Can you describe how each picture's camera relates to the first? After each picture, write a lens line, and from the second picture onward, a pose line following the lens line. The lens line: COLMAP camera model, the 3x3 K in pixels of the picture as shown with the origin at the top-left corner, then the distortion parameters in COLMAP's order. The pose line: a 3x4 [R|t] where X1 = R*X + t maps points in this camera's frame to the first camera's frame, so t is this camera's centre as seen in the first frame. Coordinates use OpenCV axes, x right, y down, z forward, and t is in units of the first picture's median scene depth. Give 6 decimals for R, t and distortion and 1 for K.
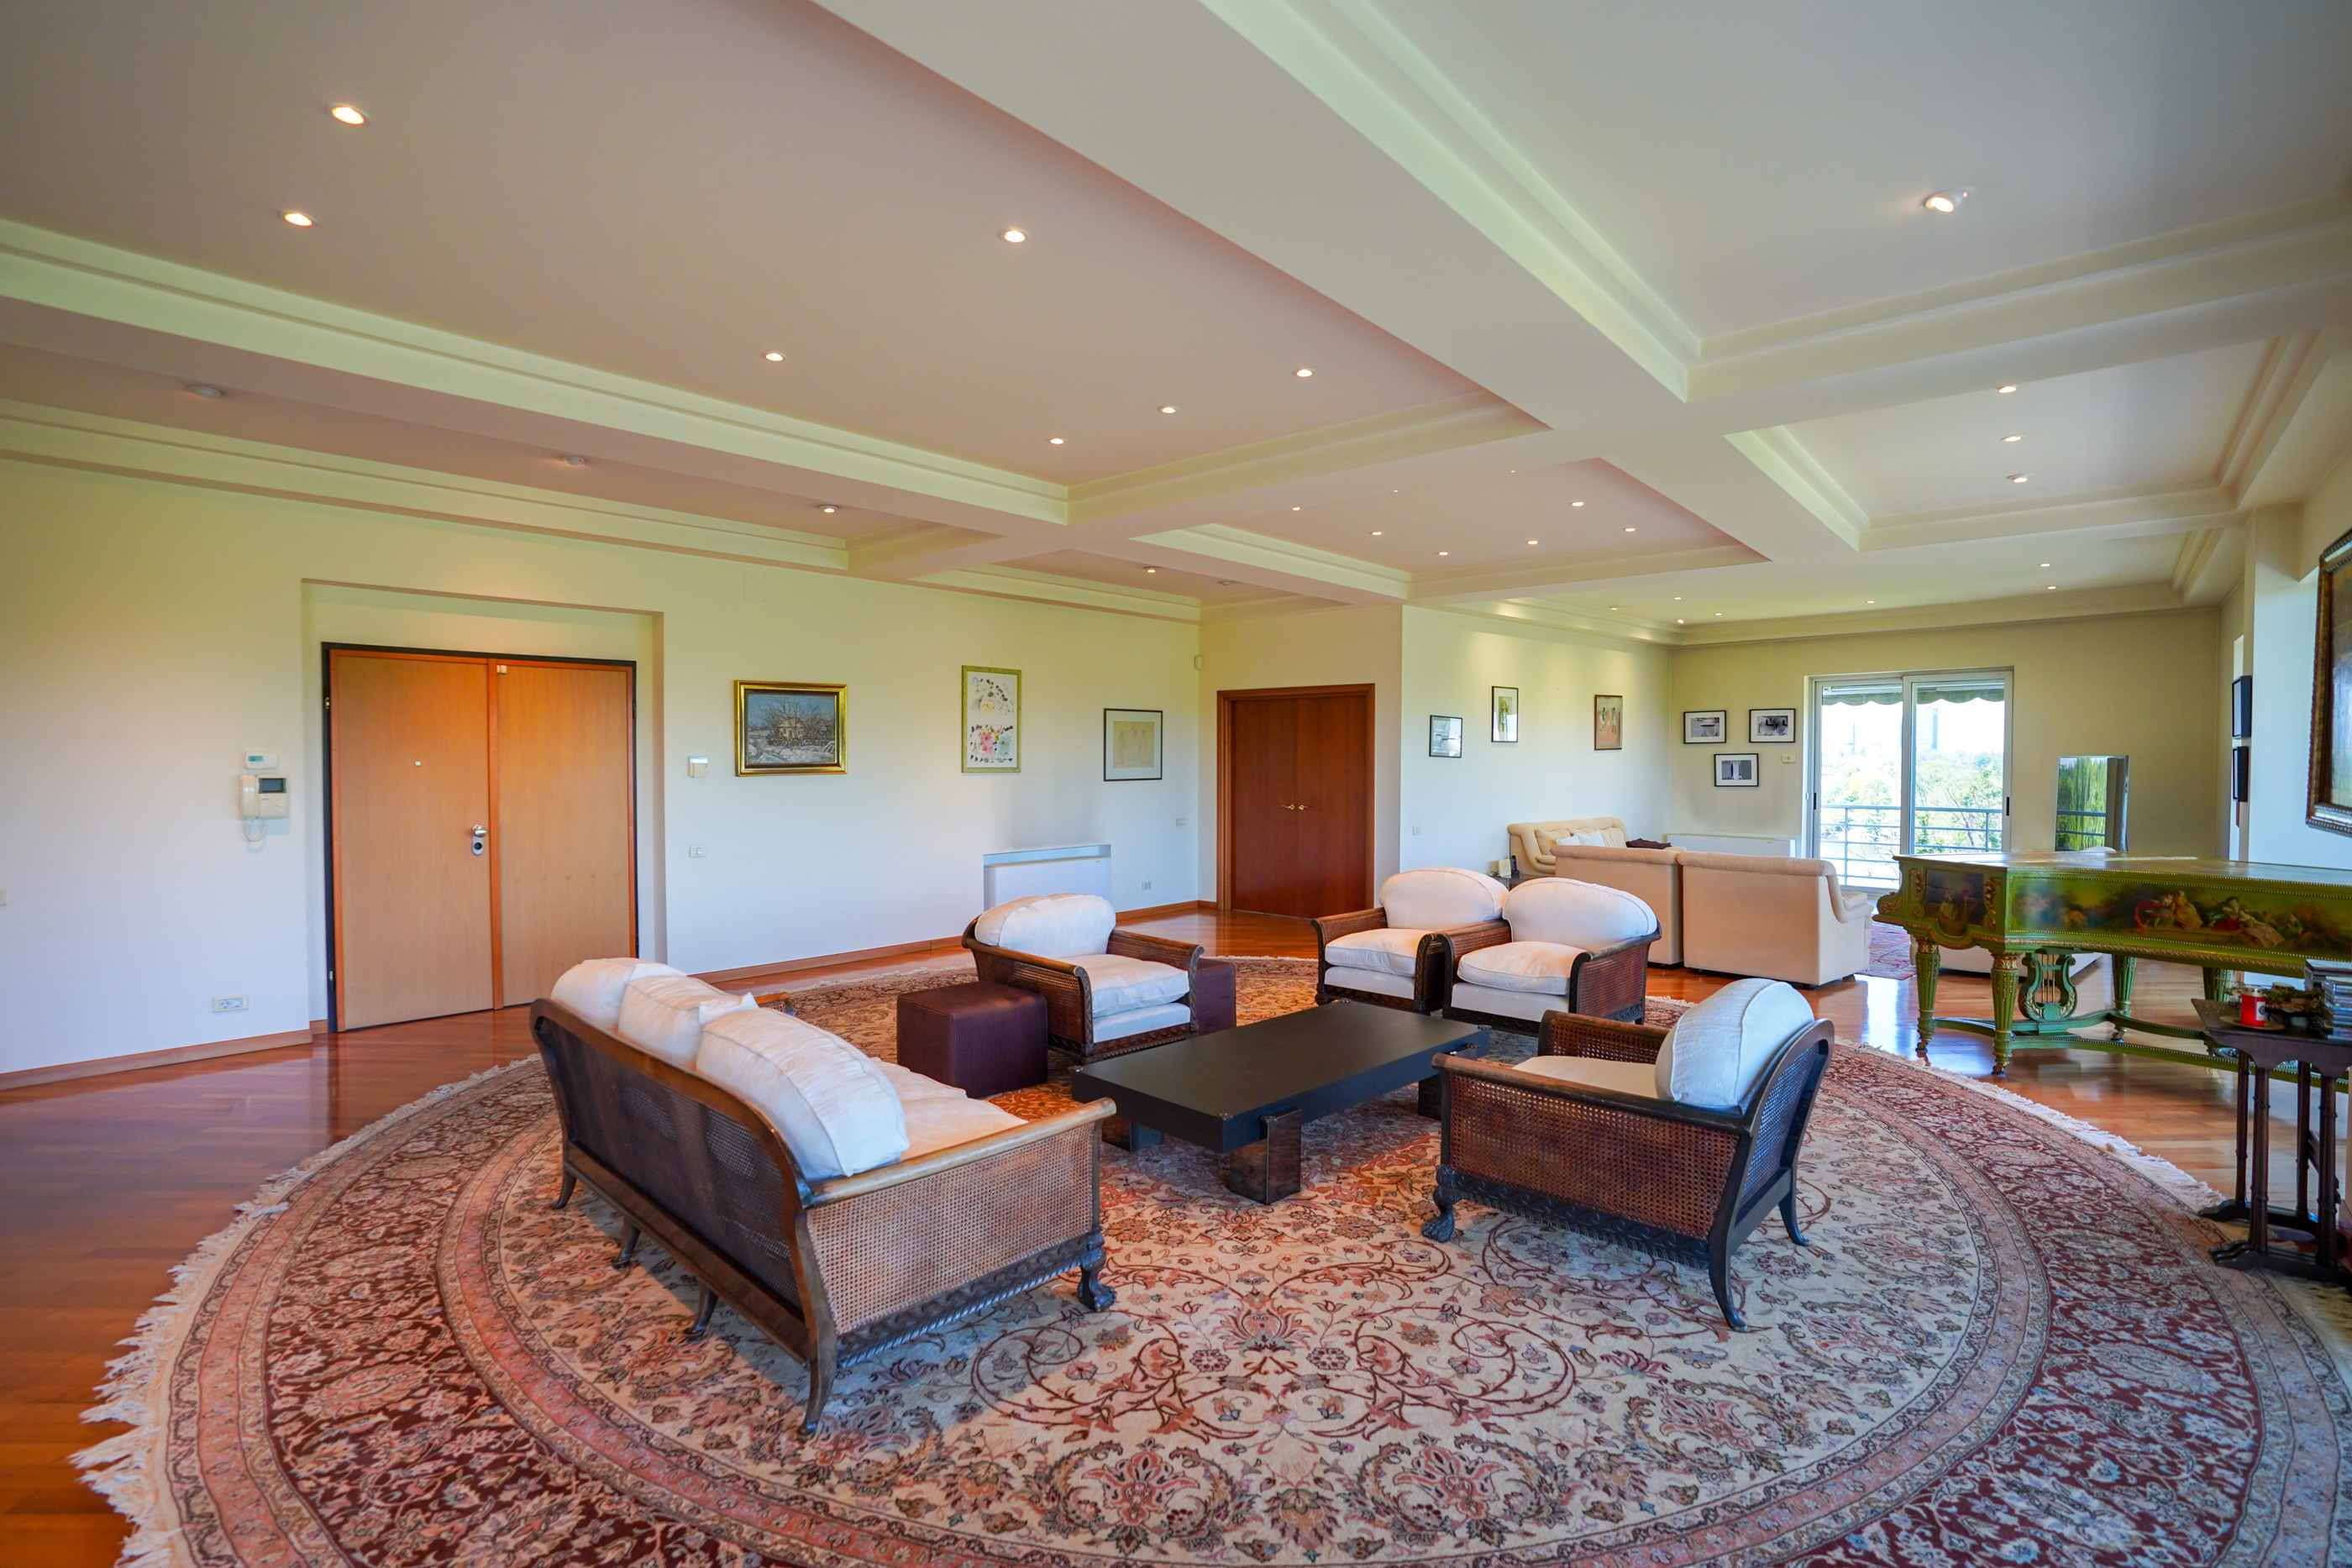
lens RADIAL K [[1083.3, 0, 1159.7], [0, 1083.3, 787.7], [0, 0, 1]] dist [-0.072841, 0.027709]
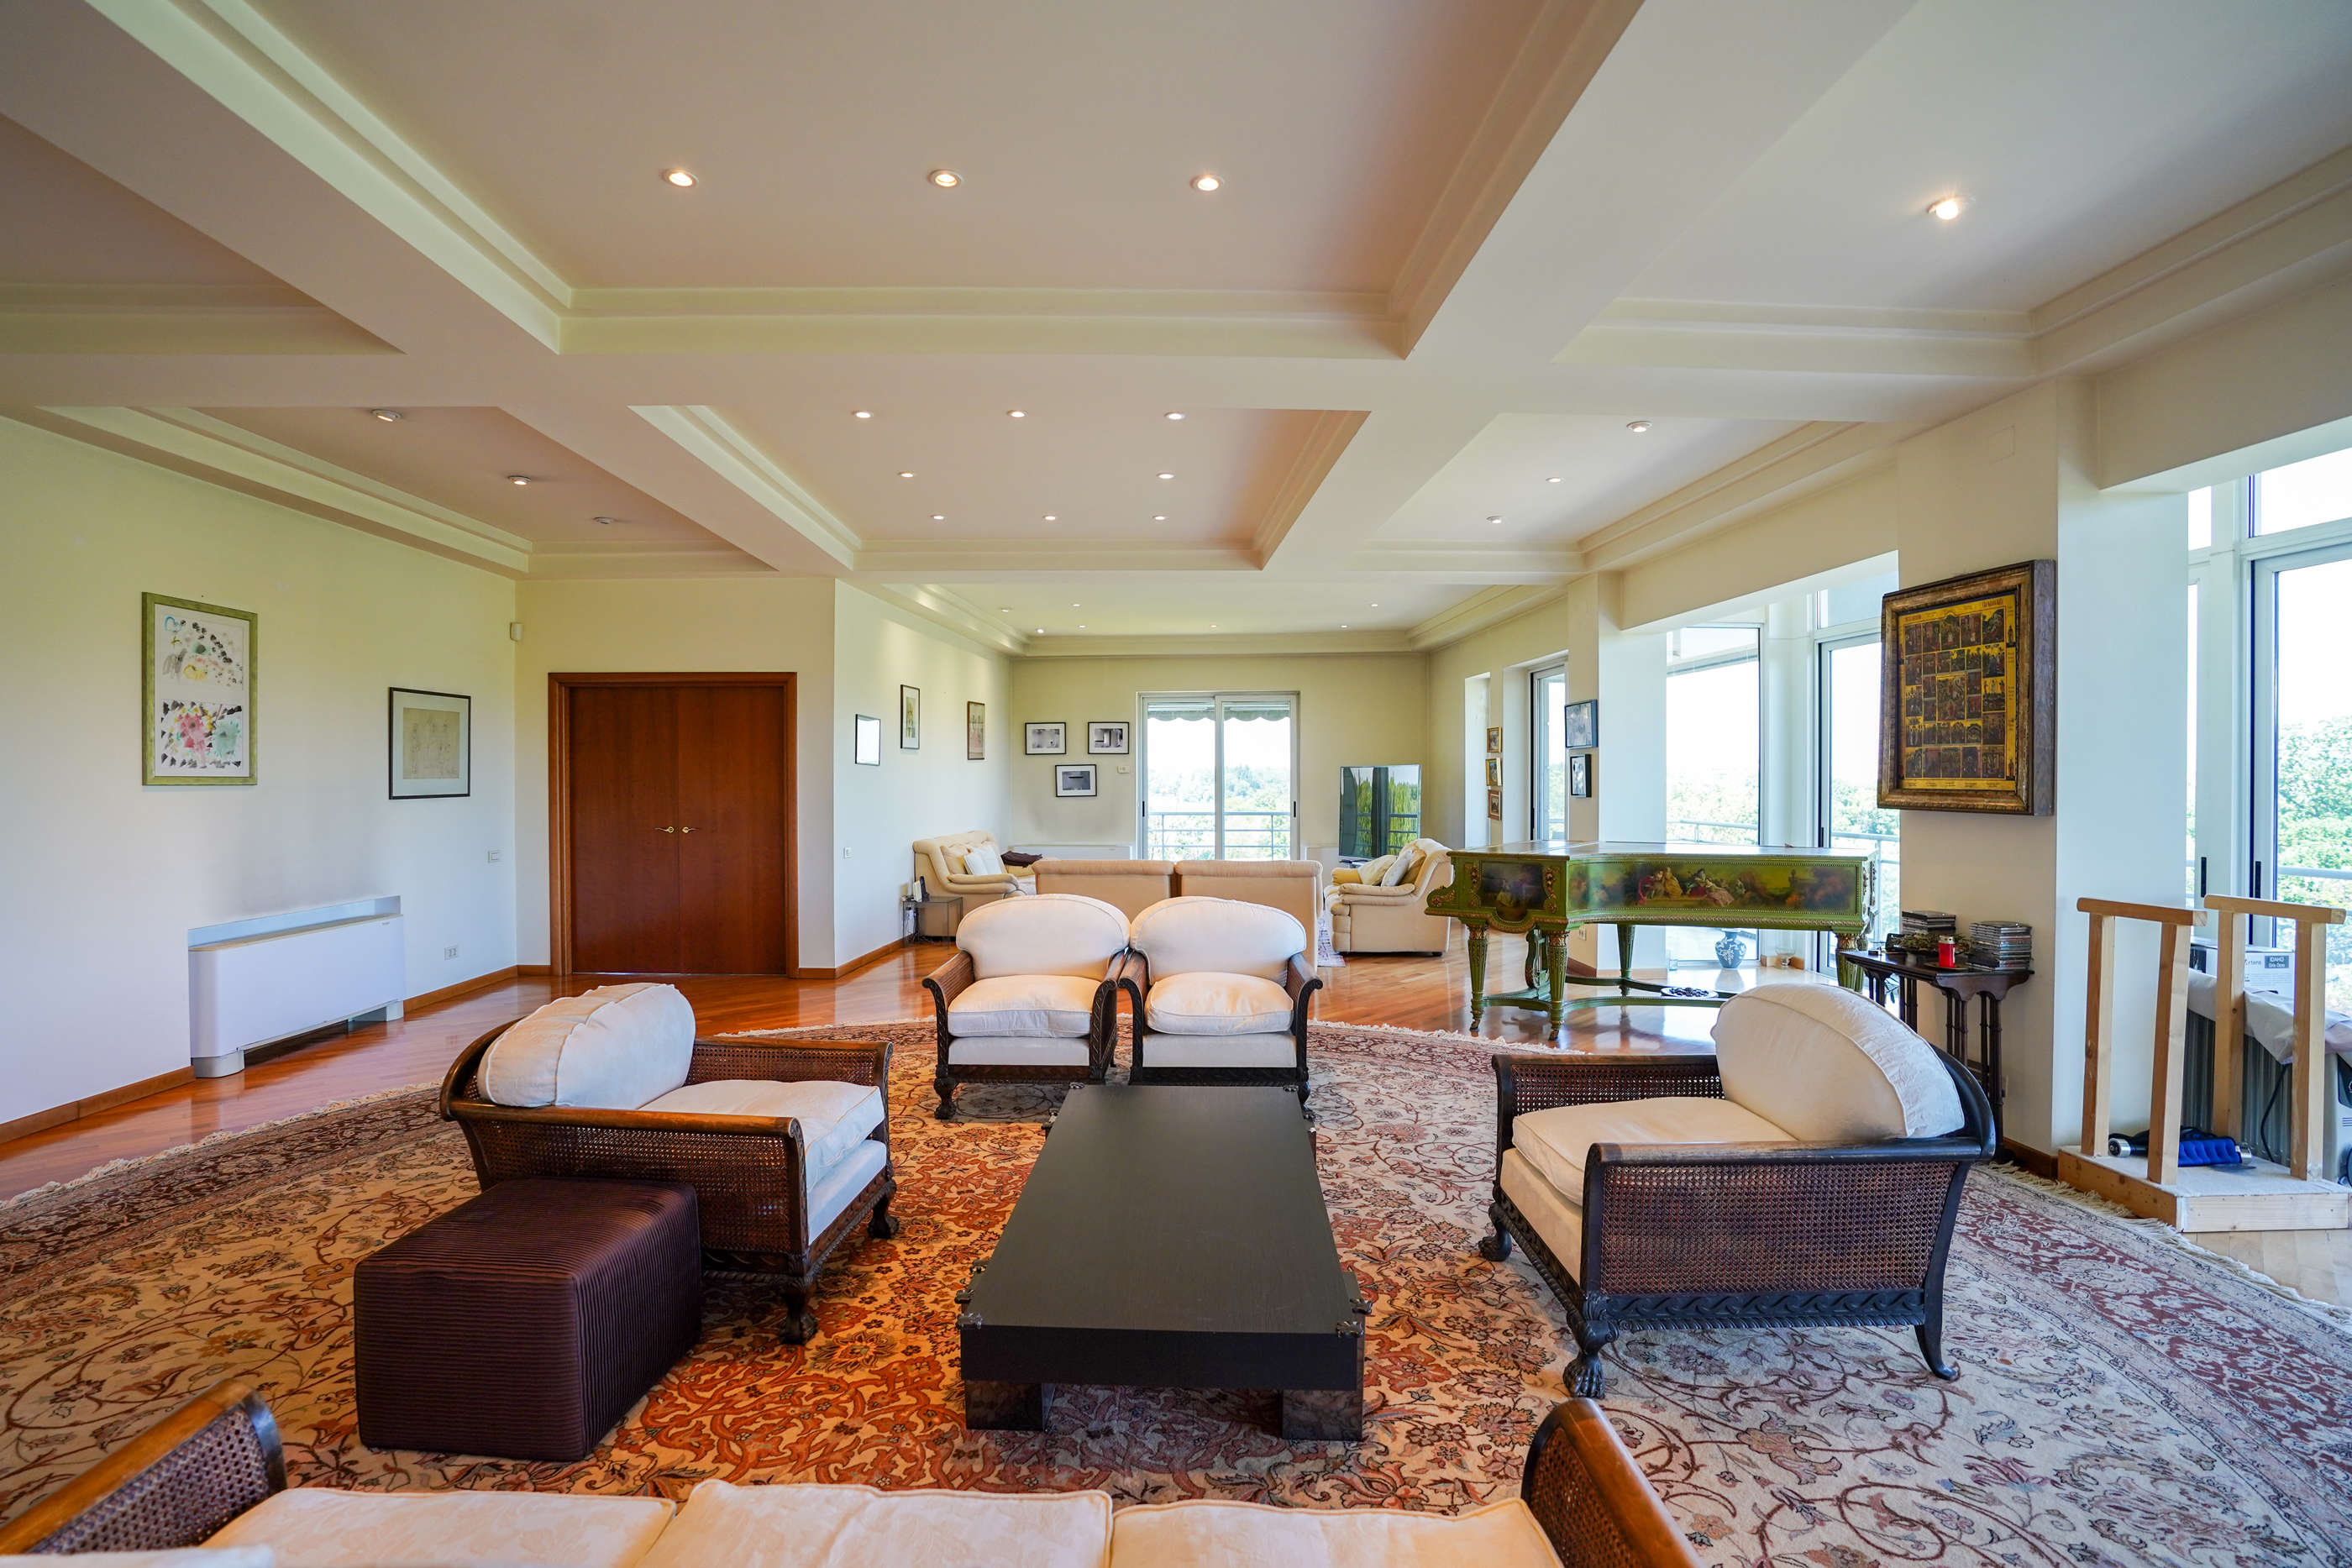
lens RADIAL K [[1083.3, 0, 1159.7], [0, 1083.3, 787.7], [0, 0, 1]] dist [-0.072841, 0.027709]
pose [[0.723729, -0.008045, 0.690038, -0.198670], [0.019866, 0.999760, -0.009180, 0.002719], [-0.689798, 0.020353, 0.723715, 0.297061]]
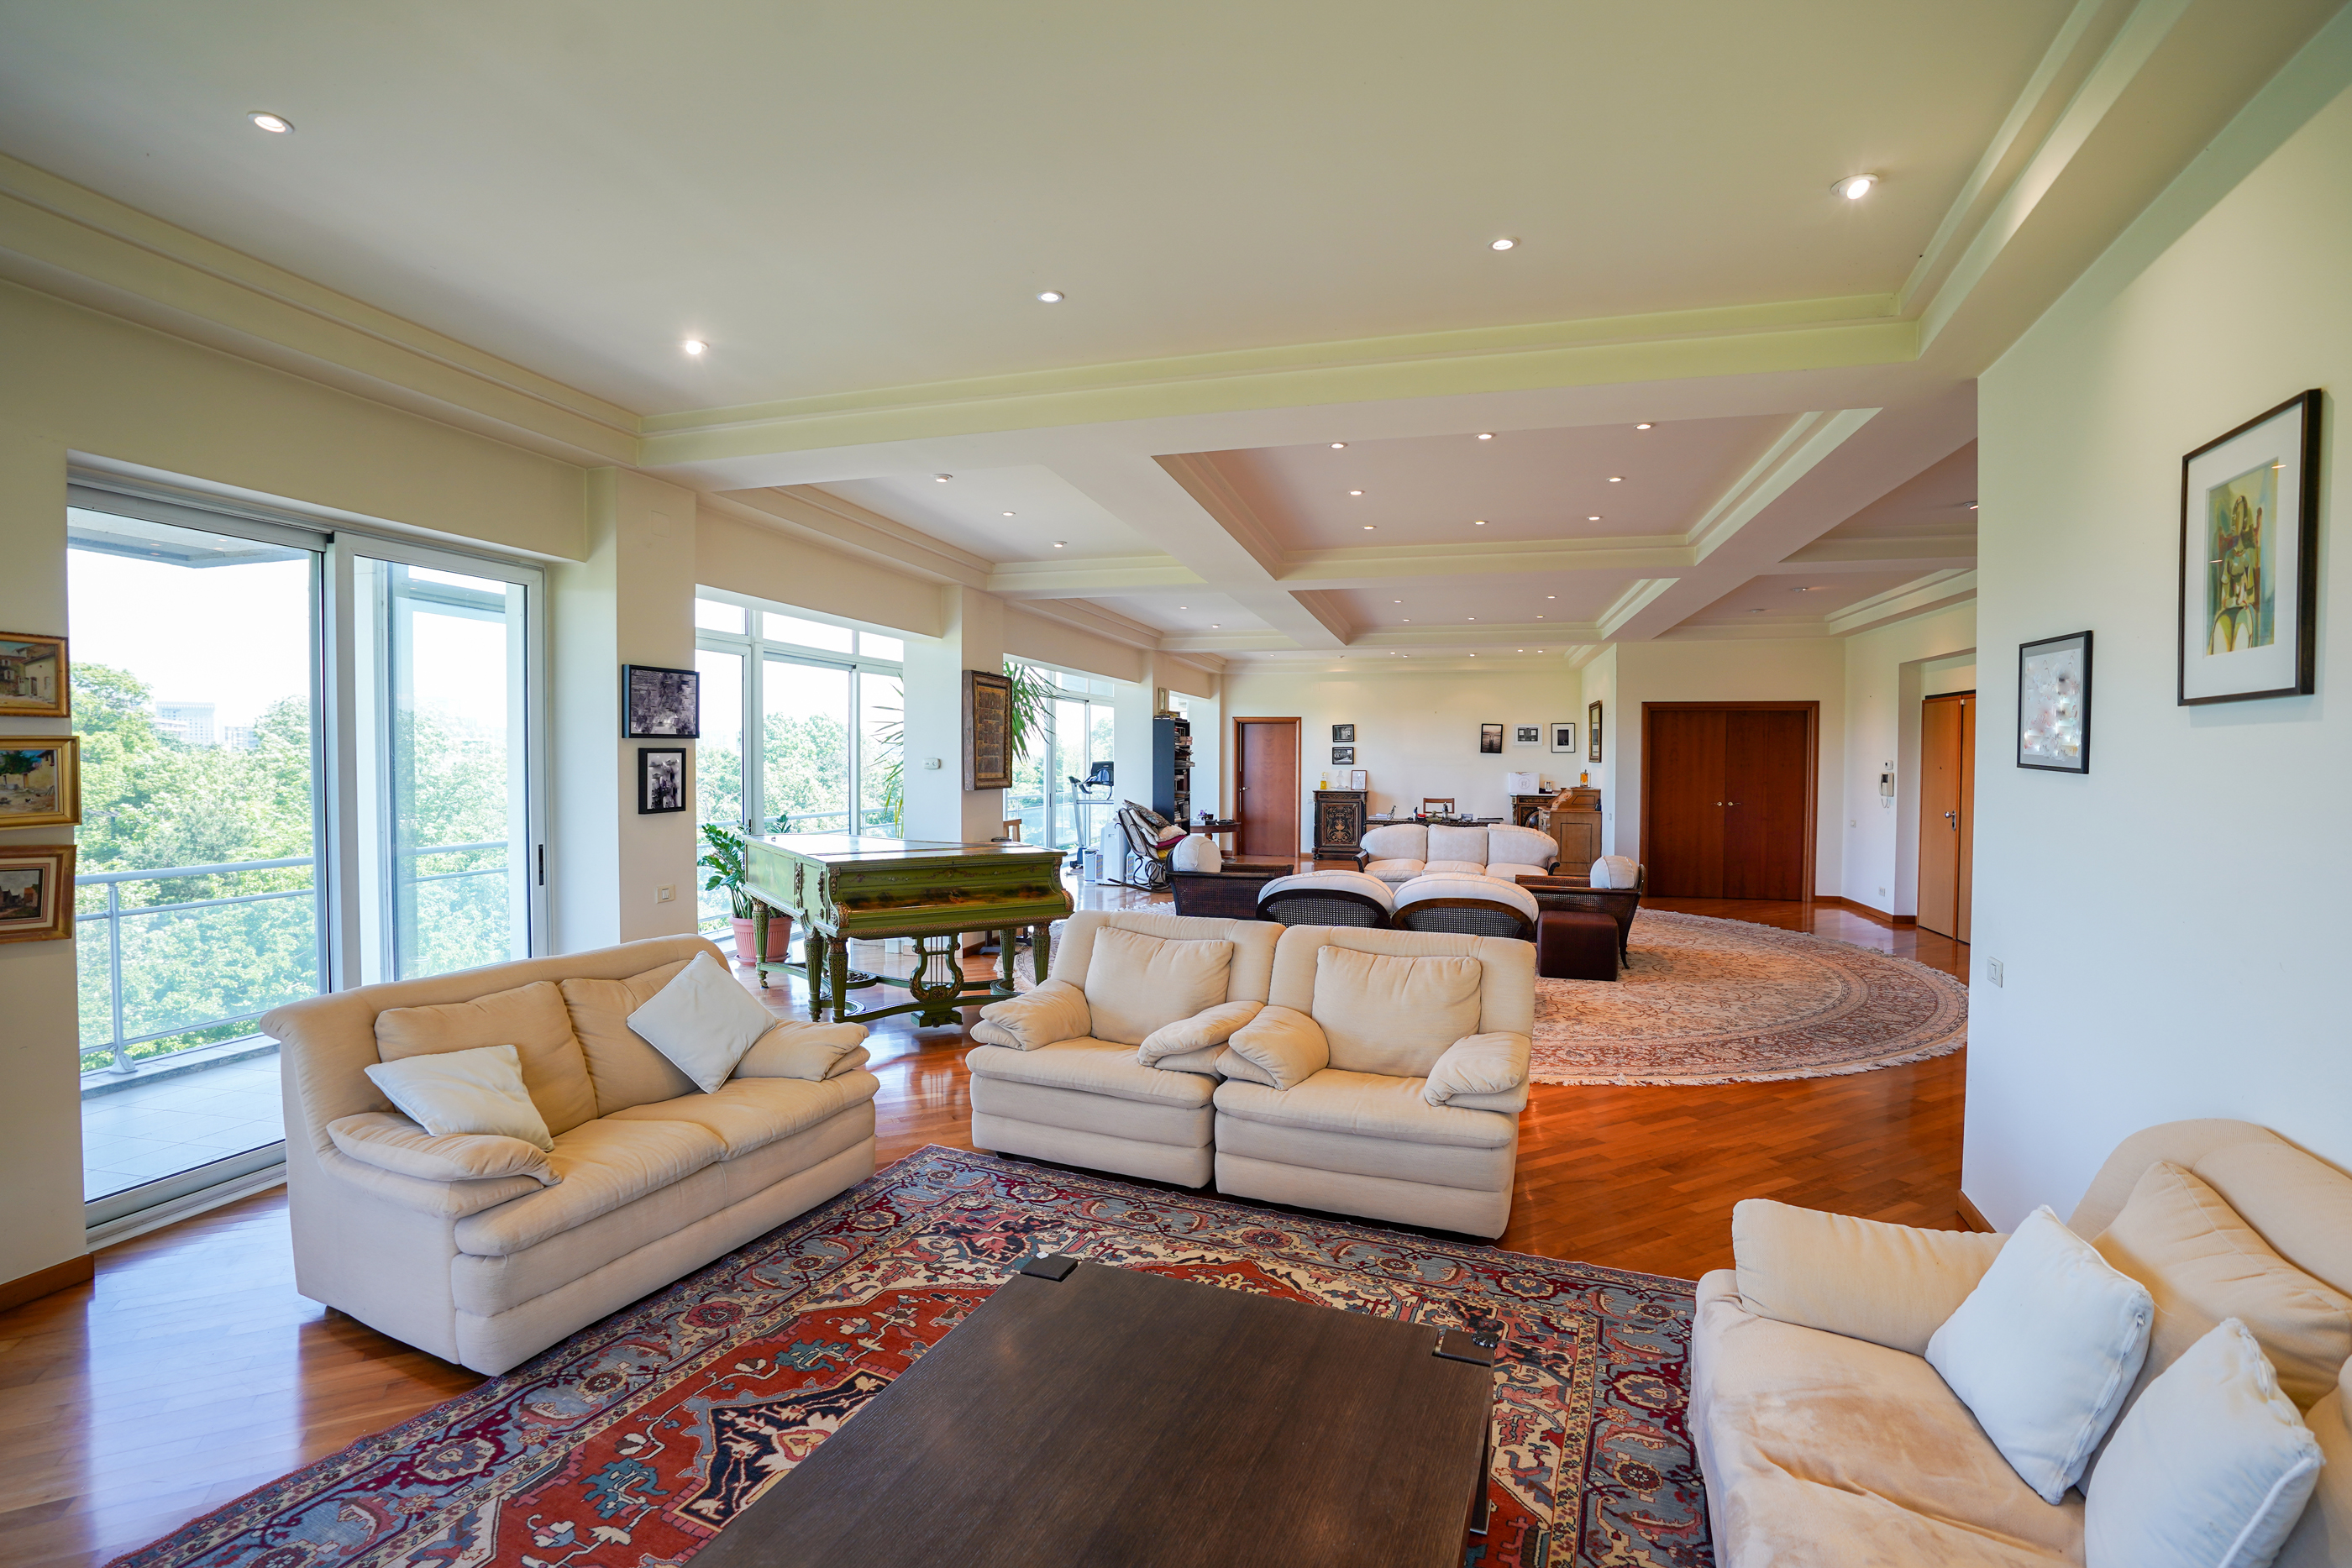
lens RADIAL K [[1083.3, 0, 1159.7], [0, 1083.3, 787.7], [0, 0, 1]] dist [-0.072841, 0.027709]
pose [[-0.895763, 0.008627, -0.444448, 0.814510], [-0.015811, 0.998561, 0.051249, -0.043926], [0.444250, 0.052934, -0.894338, 1.496067]]
